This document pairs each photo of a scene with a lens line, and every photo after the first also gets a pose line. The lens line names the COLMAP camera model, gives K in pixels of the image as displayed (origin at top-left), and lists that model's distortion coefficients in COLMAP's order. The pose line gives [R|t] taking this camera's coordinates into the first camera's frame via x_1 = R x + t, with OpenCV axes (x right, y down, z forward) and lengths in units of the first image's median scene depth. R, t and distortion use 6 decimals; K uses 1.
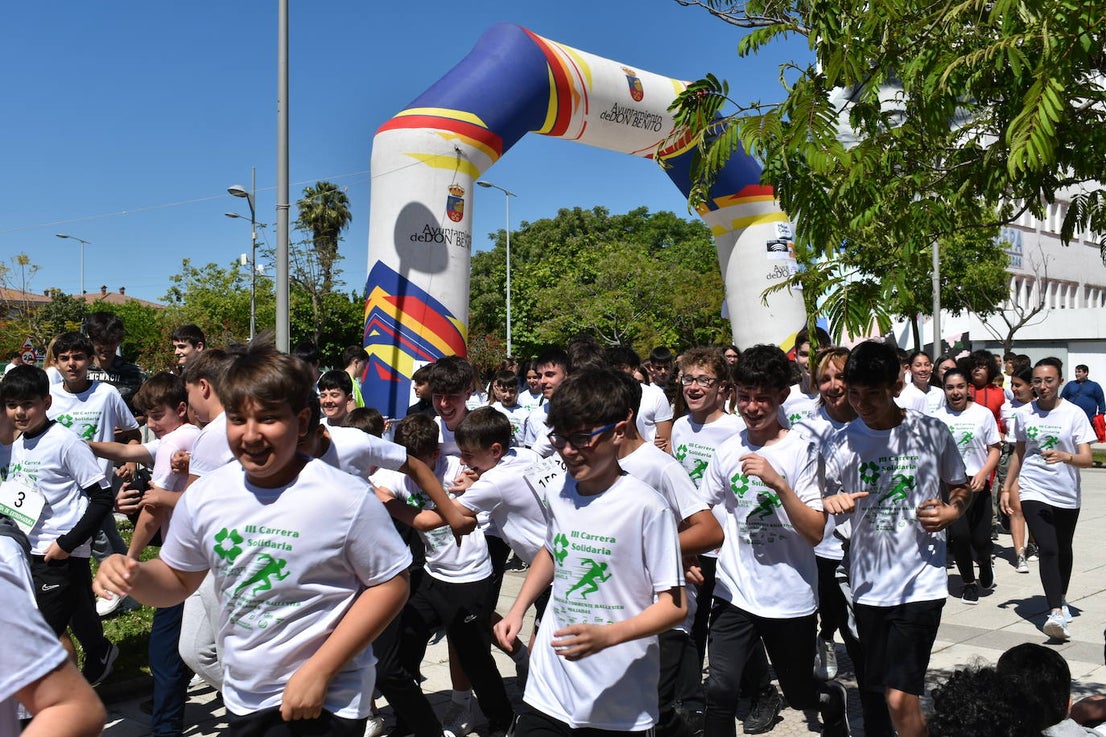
lens RADIAL K [[1215.0, 0, 543.5], [0, 1215.0, 367.0], [0, 0, 1]] dist [0.056642, 0.000000]
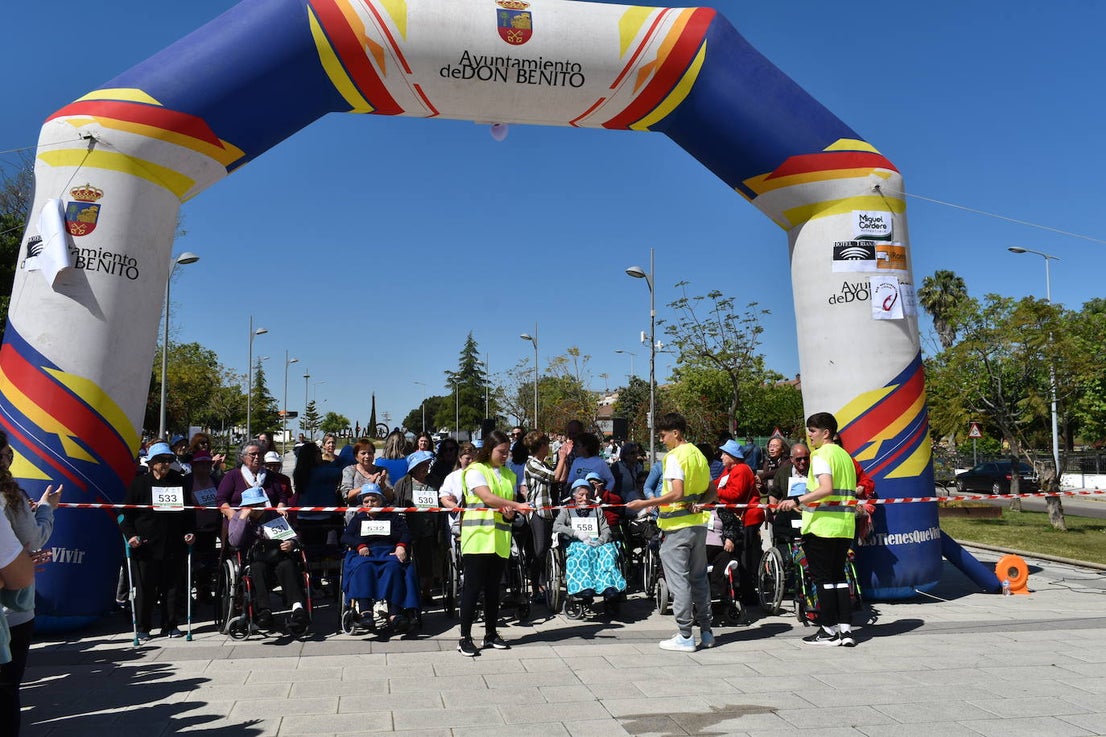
lens RADIAL K [[1005.9, 0, 544.7], [0, 1005.9, 372.5], [0, 0, 1]] dist [0.010954, 0.000000]
pose [[0.816236, -0.031205, -0.576875, 0.179893], [-0.007240, 0.997909, -0.064223, -0.002470], [0.577673, 0.056598, 0.814304, 0.258202]]
